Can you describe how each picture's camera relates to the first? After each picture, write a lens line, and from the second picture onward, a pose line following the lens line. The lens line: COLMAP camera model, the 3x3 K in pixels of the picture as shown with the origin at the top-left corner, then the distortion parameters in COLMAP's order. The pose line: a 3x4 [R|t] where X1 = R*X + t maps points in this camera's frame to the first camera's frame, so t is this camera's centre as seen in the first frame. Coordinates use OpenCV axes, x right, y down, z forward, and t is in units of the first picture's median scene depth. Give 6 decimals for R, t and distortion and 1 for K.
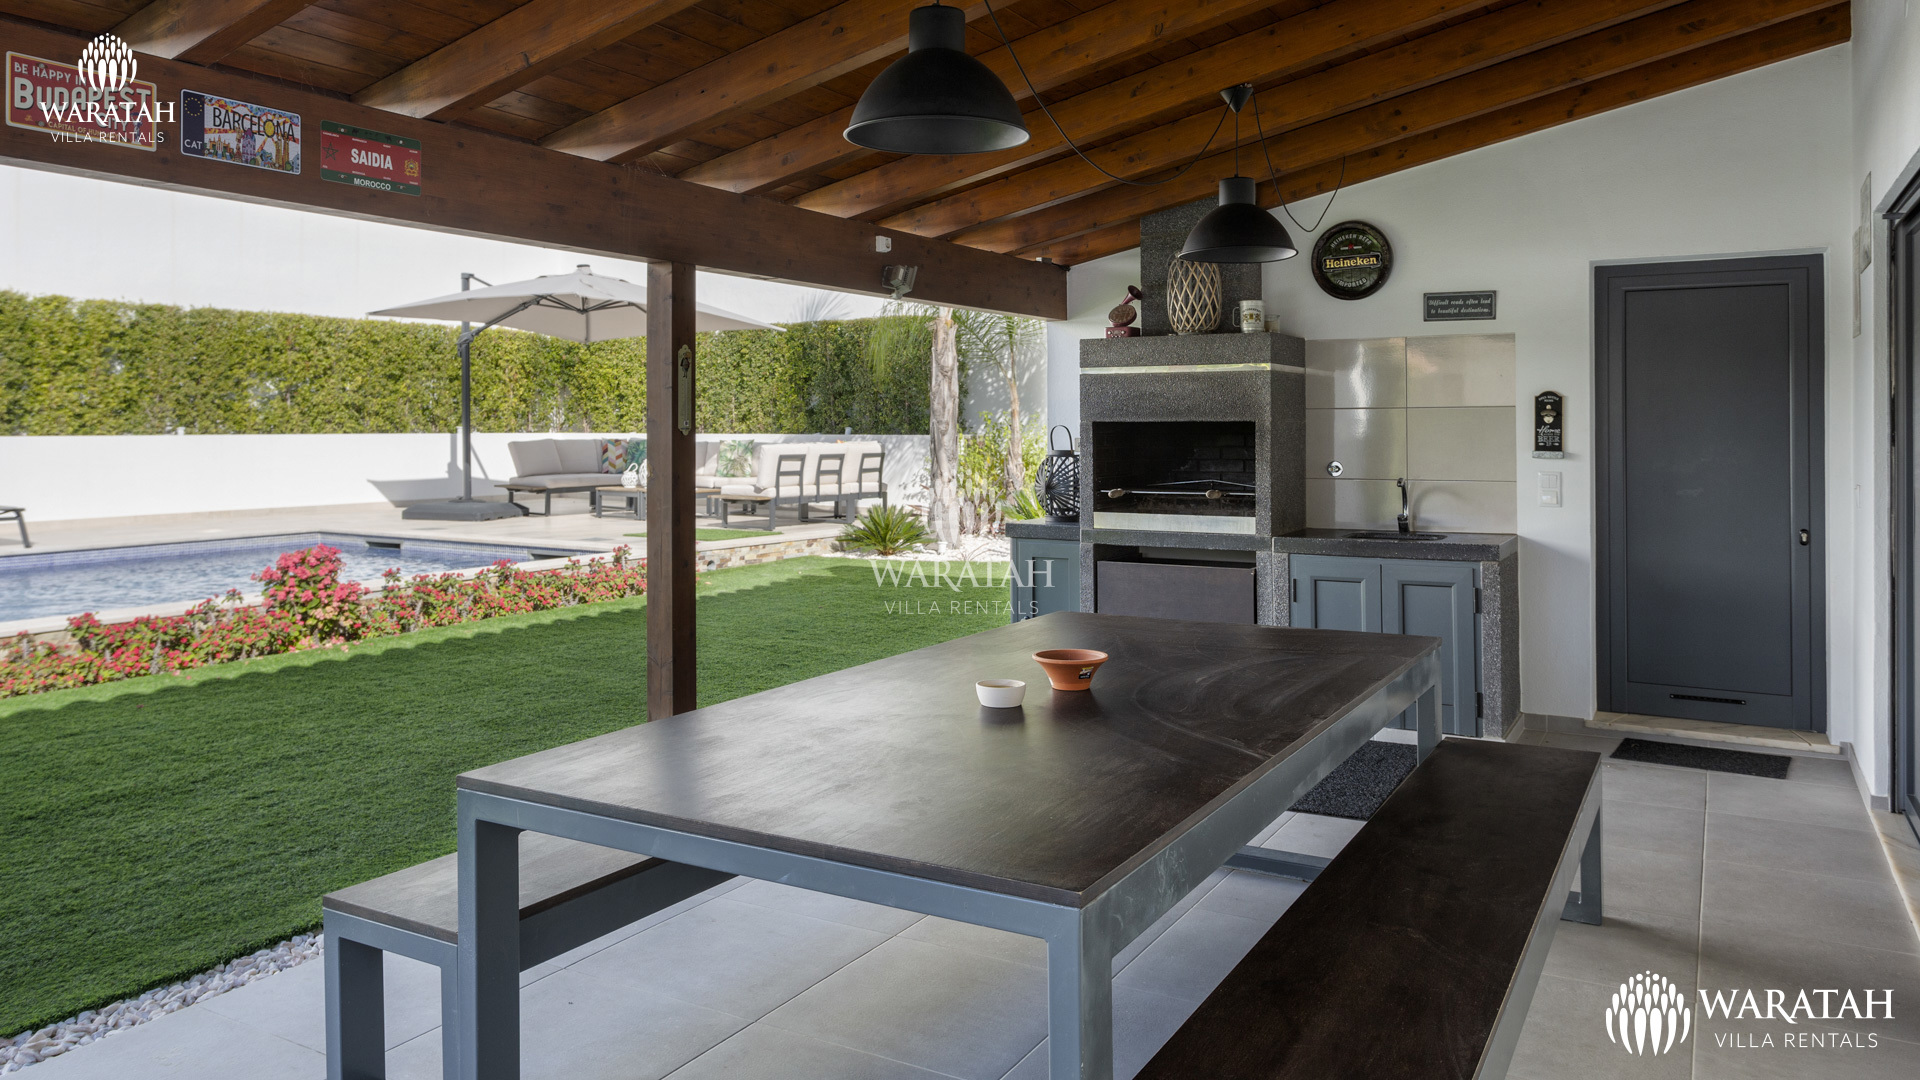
lens RADIAL K [[1377.4, 0, 959.9], [0, 1377.4, 539.7], [0, 0, 1]] dist [0.009176, 0.003153]
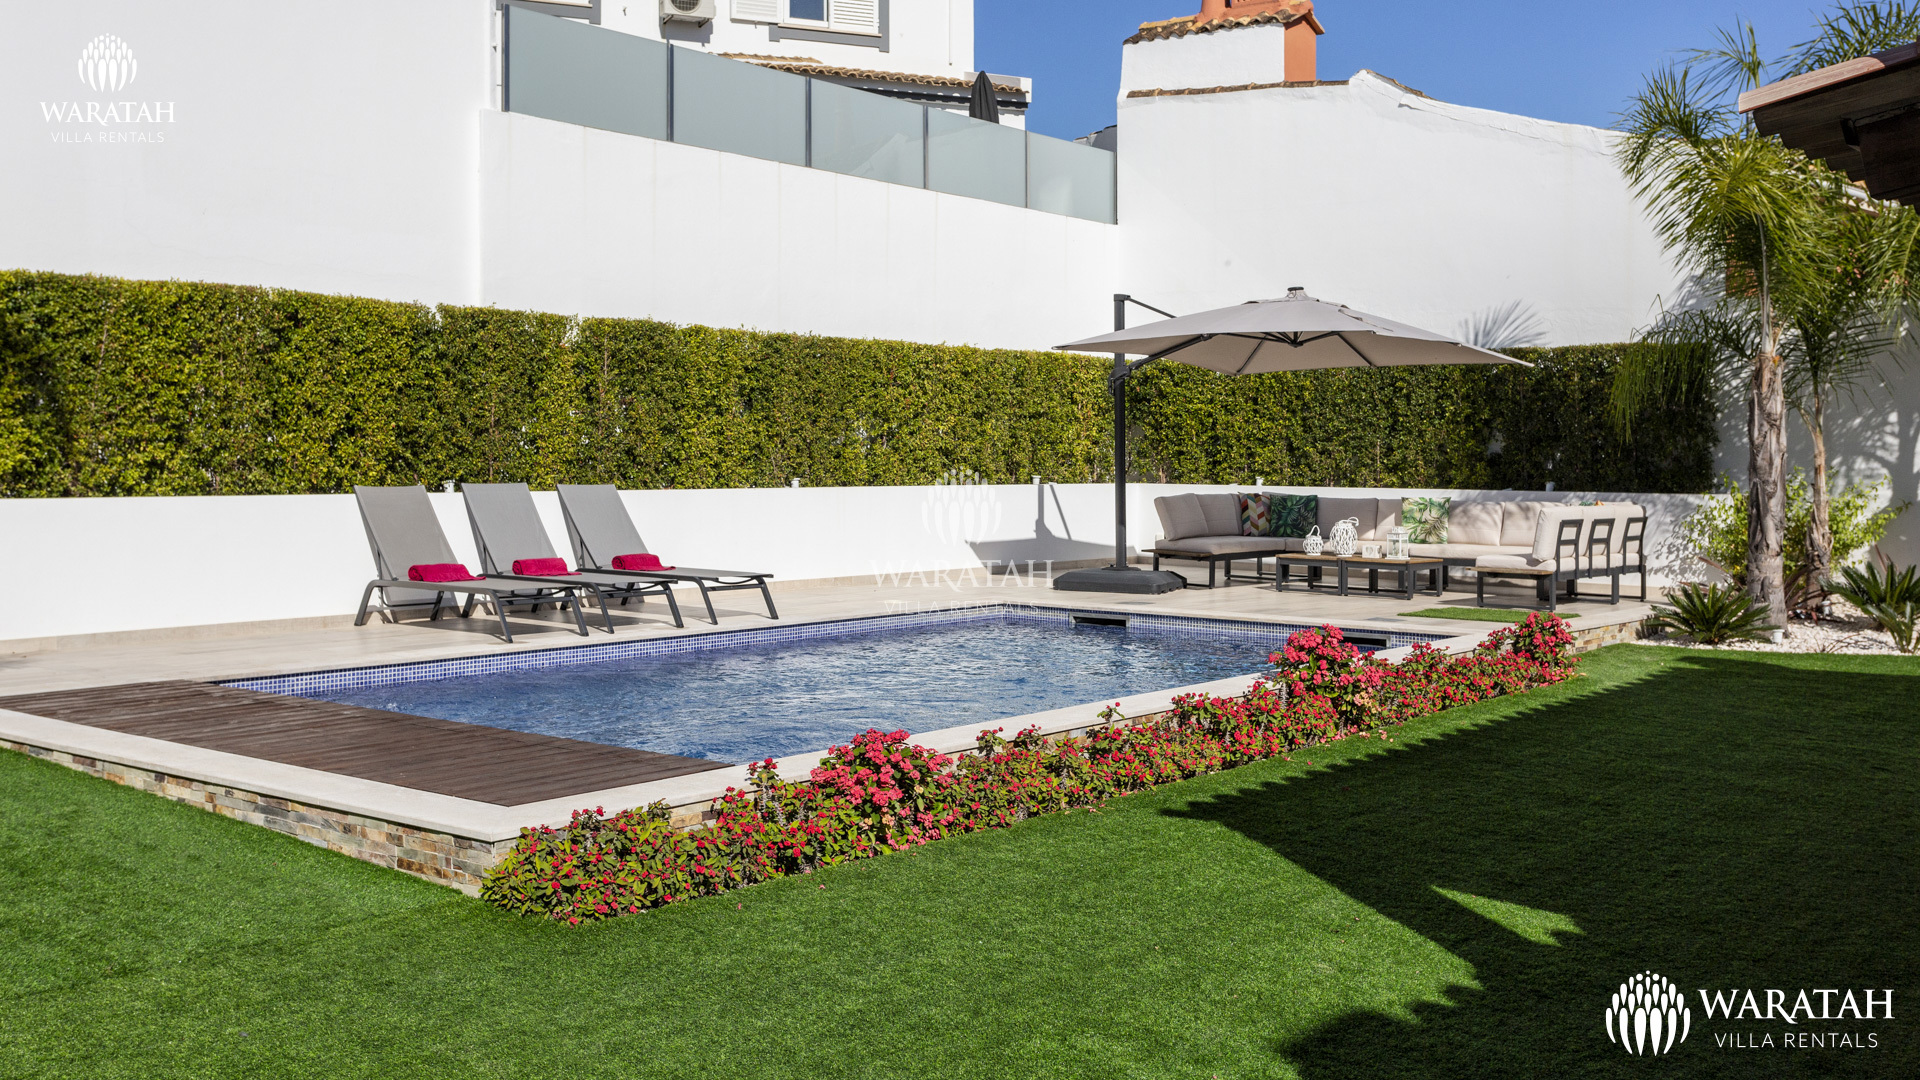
lens RADIAL K [[2004.2, 0, 959.3], [0, 2004.2, 536.8], [0, 0, 1]] dist [0.012453, 0.000000]
pose [[0.995539, 0.012317, -0.093543, -0.337579], [-0.015912, 0.999159, -0.037784, -0.000396], [0.092999, 0.039104, 0.994898, -0.203301]]
